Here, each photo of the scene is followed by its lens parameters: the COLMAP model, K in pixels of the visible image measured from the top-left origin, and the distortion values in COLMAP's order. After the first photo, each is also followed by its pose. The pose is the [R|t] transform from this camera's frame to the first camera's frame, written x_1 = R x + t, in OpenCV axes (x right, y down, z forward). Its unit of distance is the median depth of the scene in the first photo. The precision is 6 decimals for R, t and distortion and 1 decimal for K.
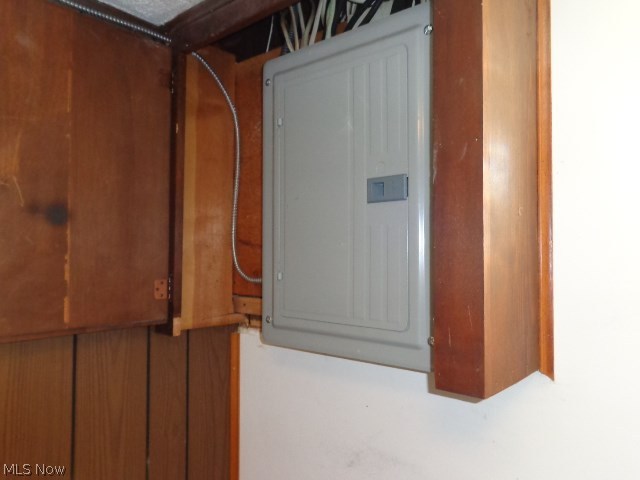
lens RADIAL K [[482.6, 0, 320.1], [0, 482.6, 240.6], [0, 0, 1]] dist [-0.002234, 0.016220]
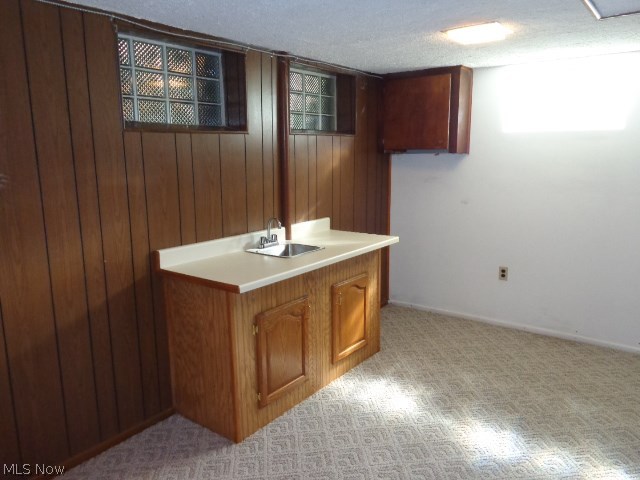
lens RADIAL K [[482.6, 0, 320.0], [0, 482.6, 239.5], [0, 0, 1]] dist [-0.002234, 0.016220]
pose [[0.997842, -0.021731, 0.061963, -1.603890], [0.009101, 0.980311, 0.197251, 0.136676], [-0.065030, -0.196261, 0.978393, -4.552056]]
